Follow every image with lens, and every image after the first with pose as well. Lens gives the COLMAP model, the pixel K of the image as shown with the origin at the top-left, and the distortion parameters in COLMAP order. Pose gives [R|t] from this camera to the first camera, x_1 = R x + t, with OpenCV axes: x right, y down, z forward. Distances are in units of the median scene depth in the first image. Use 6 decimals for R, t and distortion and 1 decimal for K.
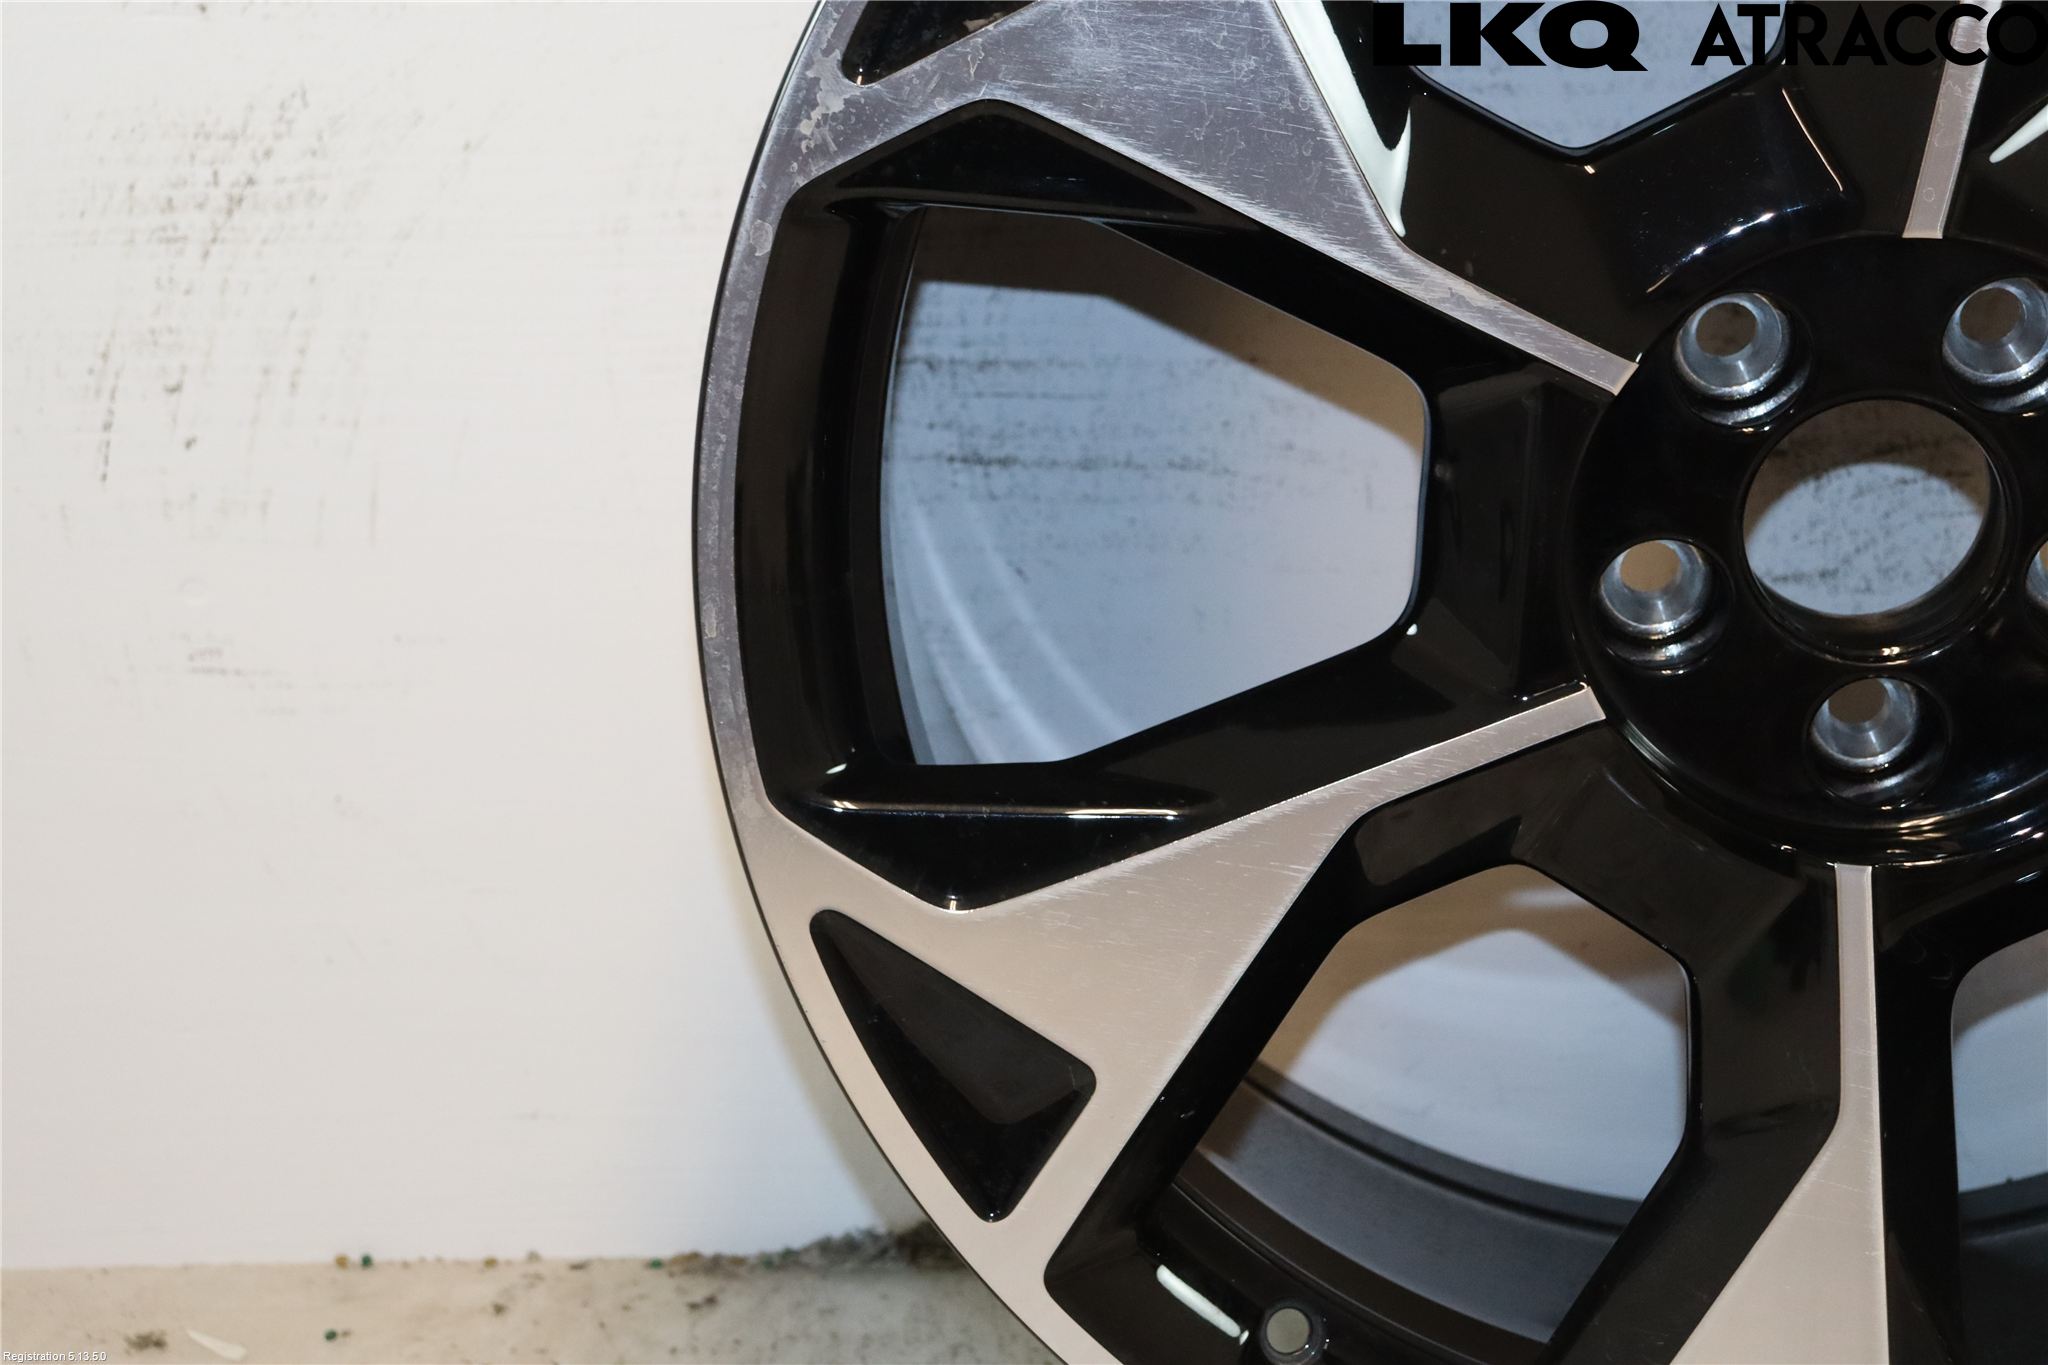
lens RADIAL K [[4578.3, 0, 1007.8], [0, 4578.3, 687.3], [0, 0, 1]] dist [0.341645, 0.000000]
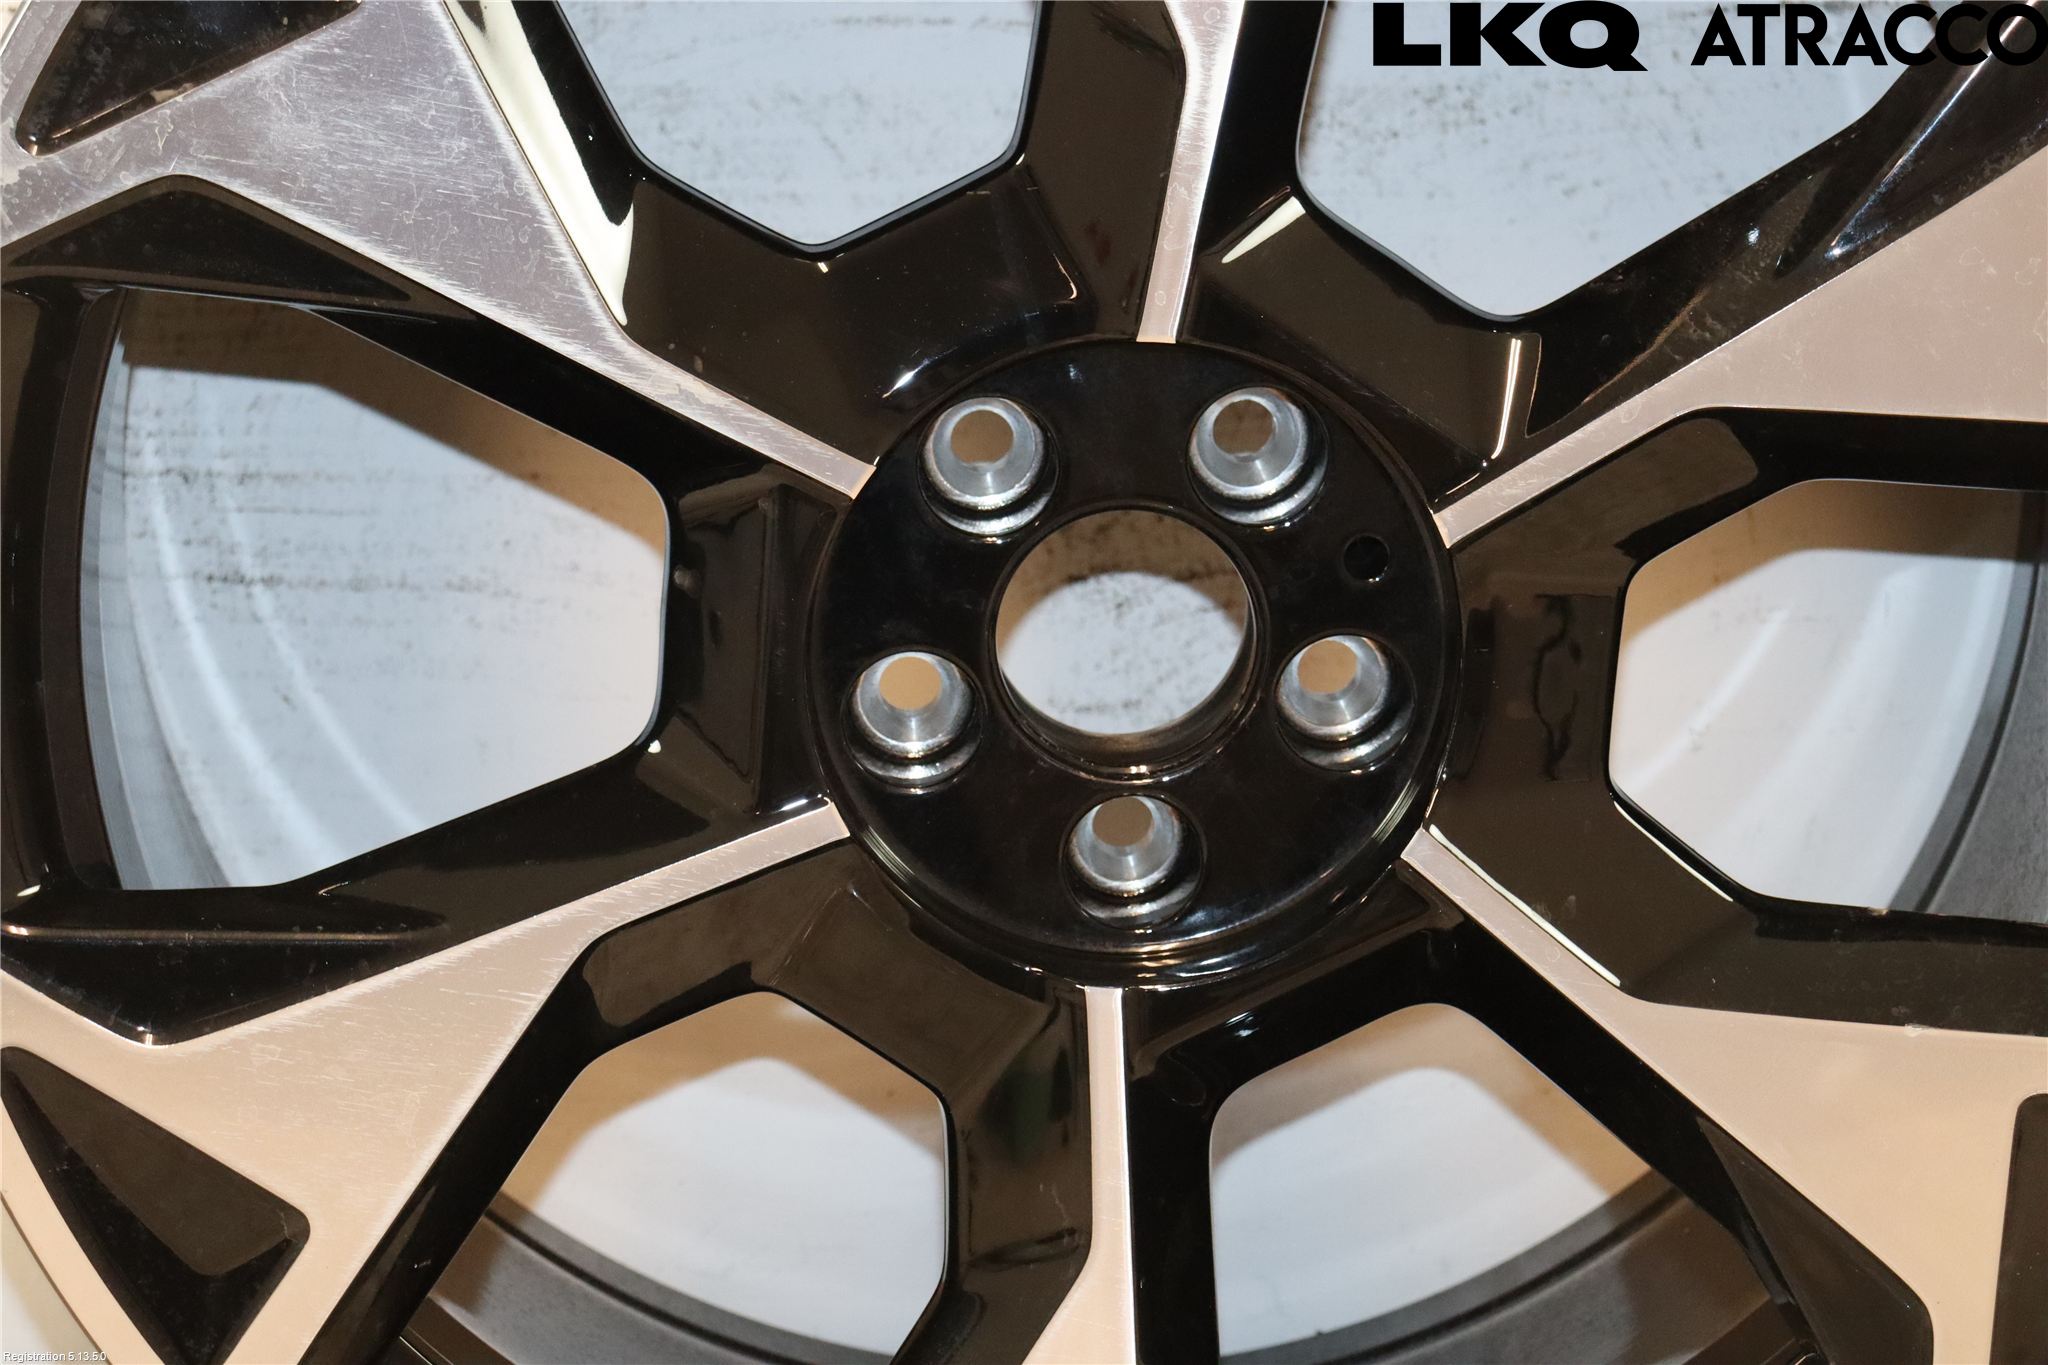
lens RADIAL K [[4841.3, 0, 1024.5], [0, 4841.3, 684.4], [0, 0, 1]] dist [0.349355, 0.000000]
pose [[0.994609, 0.003296, 0.103641, 0.060902], [0.001287, 0.999025, -0.044122, 0.019760], [-0.103685, 0.044018, 0.993636, -0.009442]]
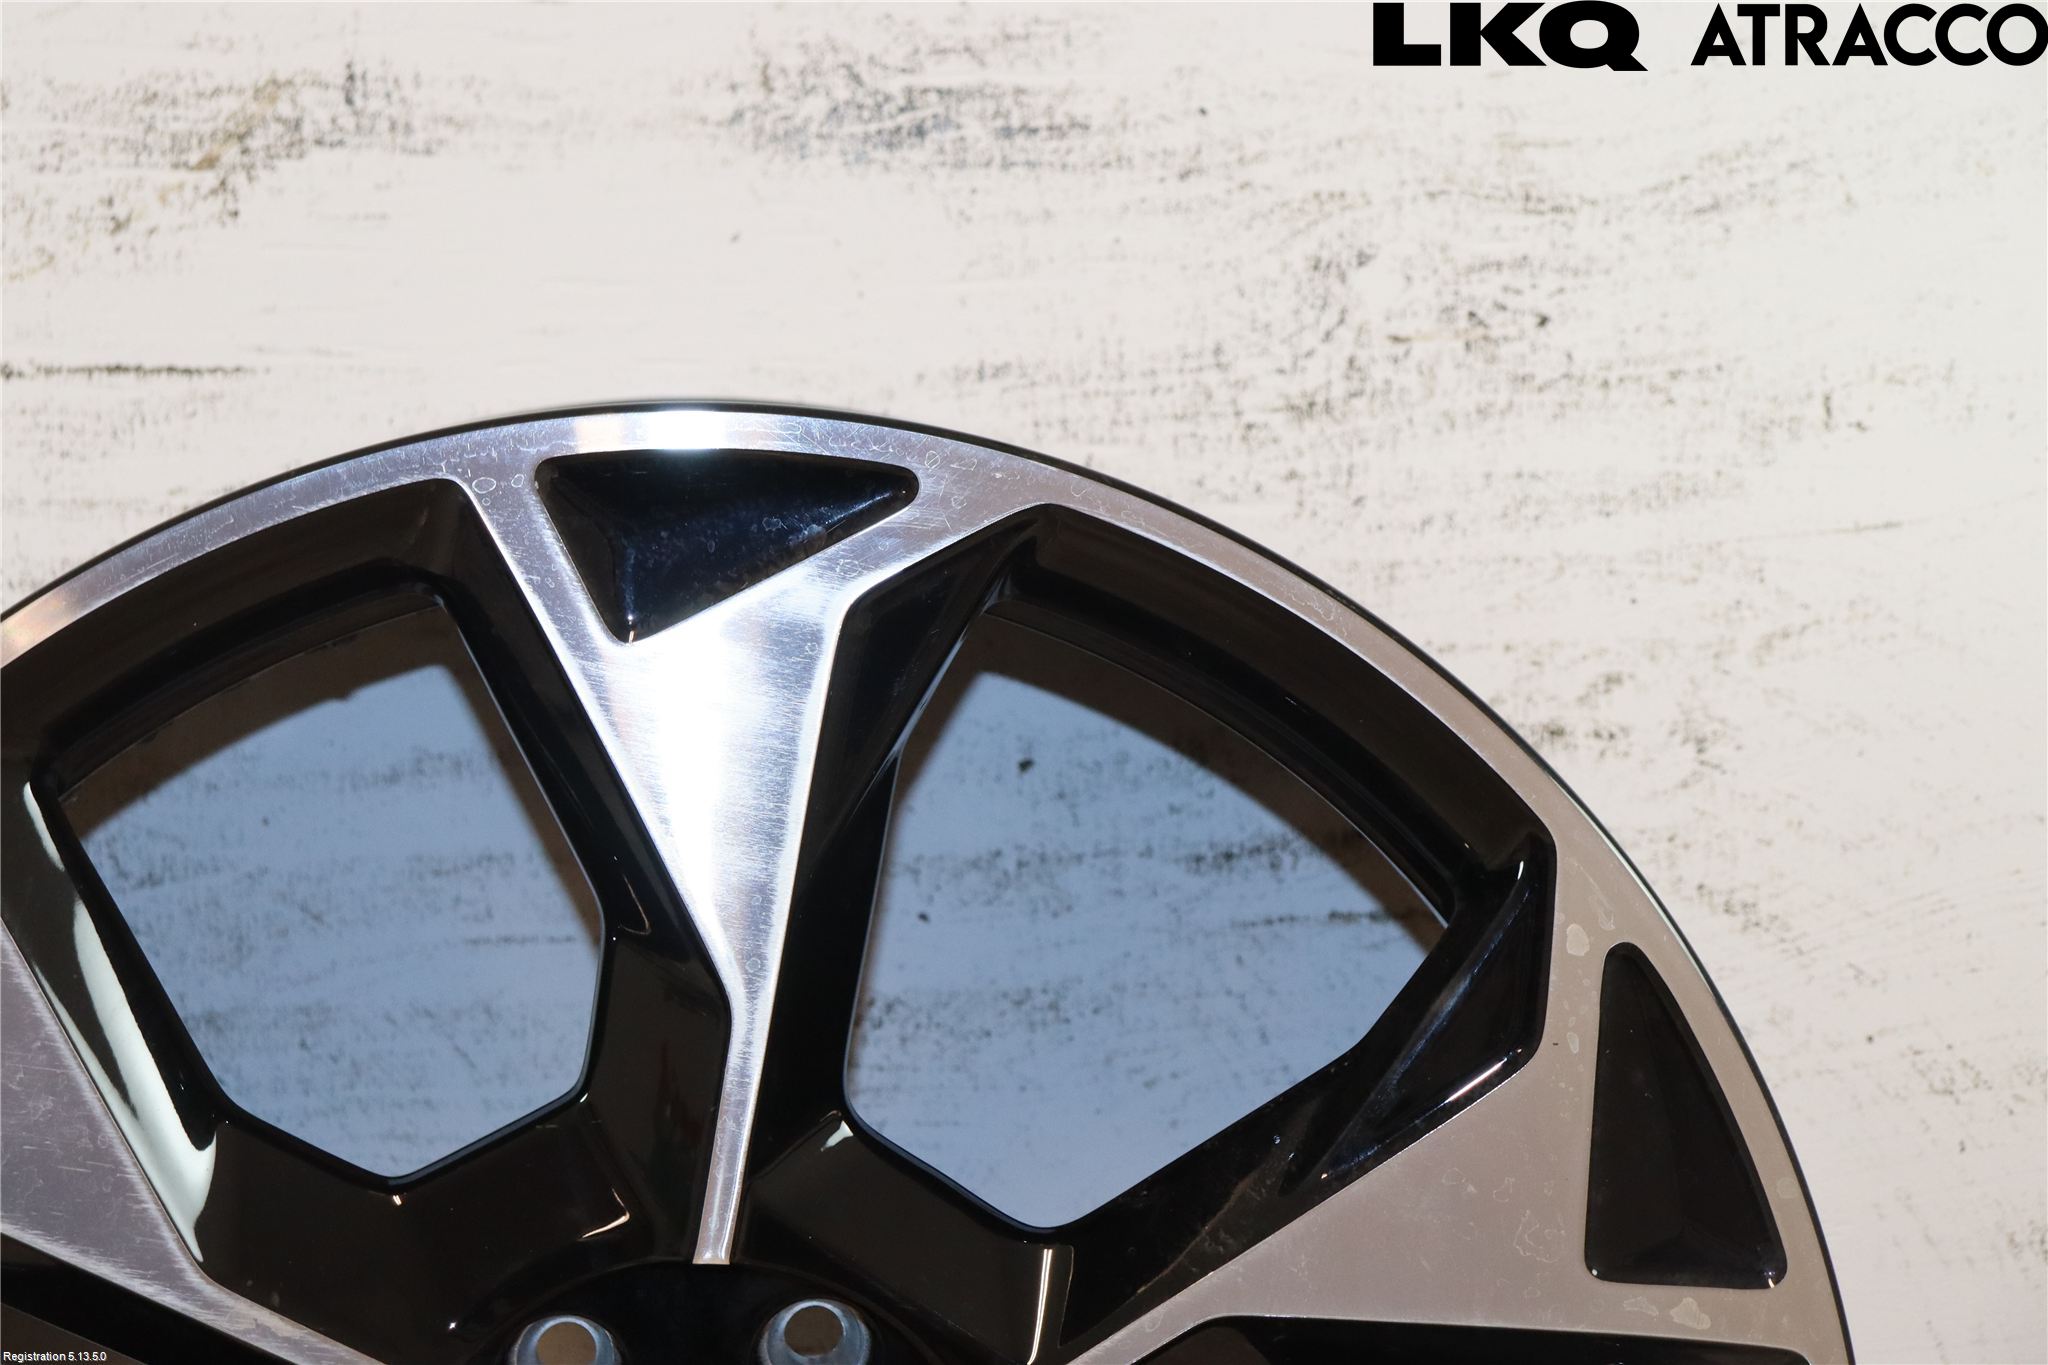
lens RADIAL K [[4578.3, 0, 1011.3], [0, 4578.3, 689.4], [0, 0, 1]] dist [0.341645, 0.000000]
pose [[0.991894, 0.003639, 0.127015, 0.126218], [0.021916, 0.979711, -0.199214, -0.014240], [-0.125163, 0.200383, 0.971690, -0.044826]]
